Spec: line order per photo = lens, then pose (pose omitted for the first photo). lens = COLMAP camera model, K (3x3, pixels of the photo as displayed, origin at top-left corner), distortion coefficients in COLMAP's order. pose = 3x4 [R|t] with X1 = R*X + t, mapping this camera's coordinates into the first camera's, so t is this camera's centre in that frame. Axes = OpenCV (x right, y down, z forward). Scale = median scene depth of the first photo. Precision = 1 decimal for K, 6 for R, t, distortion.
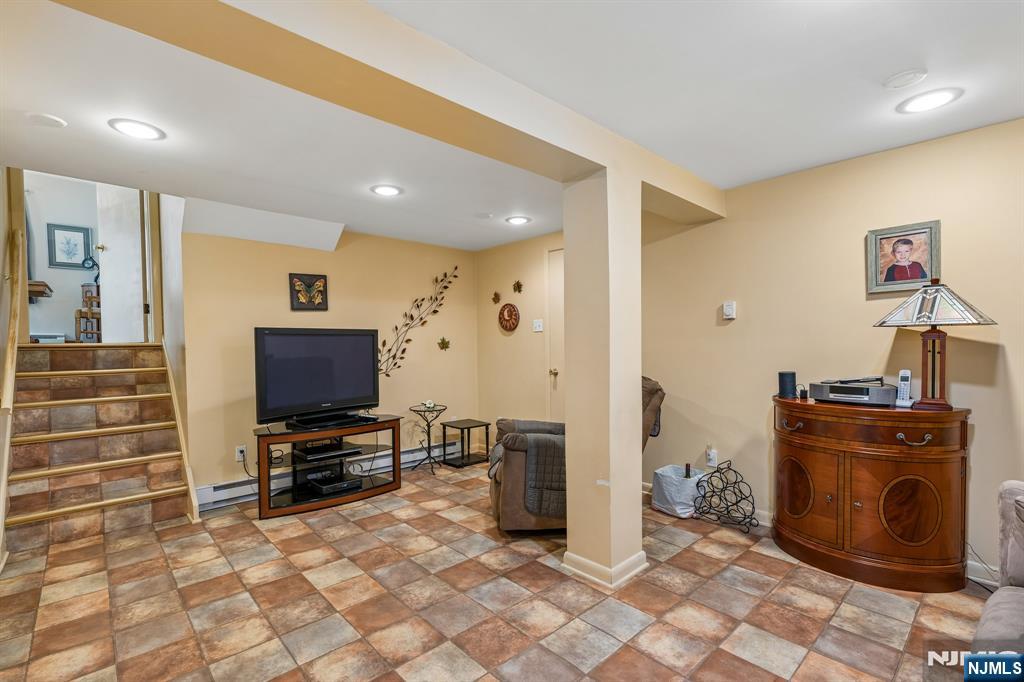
lens RADIAL K [[449.0, 0, 512.6], [0, 449.0, 426.1], [0, 0, 1]] dist [0.002612, 0.000134]
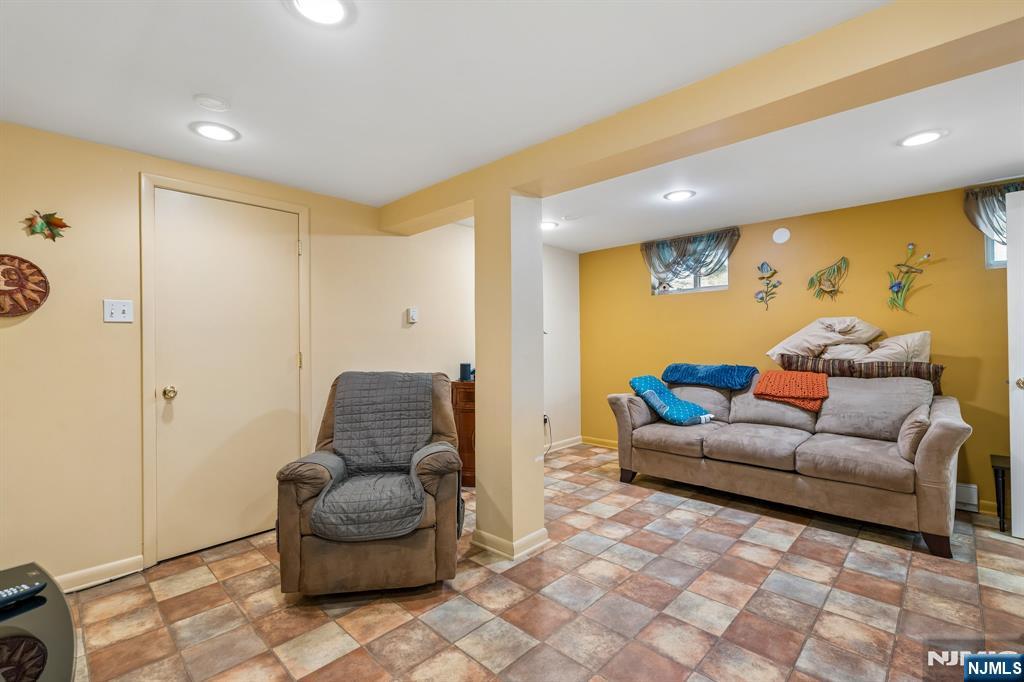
lens RADIAL K [[461.8, 0, 512.0], [0, 461.8, 341.0], [0, 0, 1]] dist [0.015112, 0.000206]
pose [[-0.061765, 0.012720, 0.998010, -1.218437], [0.180924, 0.983496, -0.001338, -0.219498], [-0.981556, 0.180481, -0.063047, 1.285639]]
